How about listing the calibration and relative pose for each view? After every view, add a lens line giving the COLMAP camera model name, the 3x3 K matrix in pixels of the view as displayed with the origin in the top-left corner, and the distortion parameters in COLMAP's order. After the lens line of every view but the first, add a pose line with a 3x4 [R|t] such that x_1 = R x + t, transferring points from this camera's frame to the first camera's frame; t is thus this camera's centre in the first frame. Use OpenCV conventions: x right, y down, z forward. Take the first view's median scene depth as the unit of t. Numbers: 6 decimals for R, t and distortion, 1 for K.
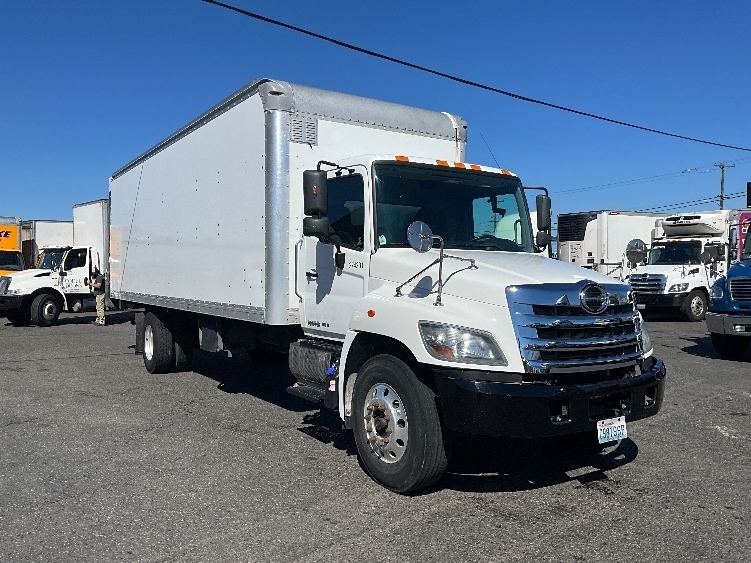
lens RADIAL K [[628.5, 0, 378.6], [0, 628.5, 282.4], [0, 0, 1]] dist [0.000089, 0.000169]
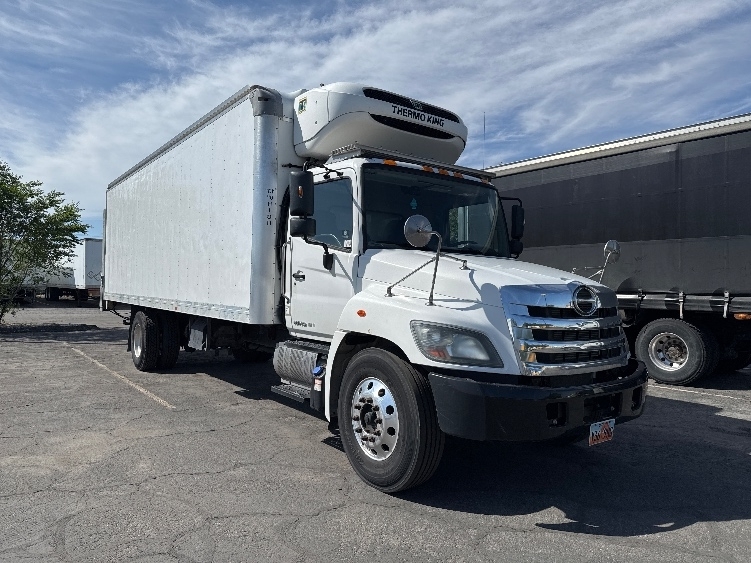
lens RADIAL K [[534.4, 0, 372.5], [0, 534.4, 285.8], [0, 0, 1]] dist [0.013664, 0.000112]
pose [[0.998810, 0.012724, 0.047091, -0.030738], [-0.012175, 0.999855, -0.011922, 0.014274], [-0.047236, 0.011335, 0.998819, 0.141742]]
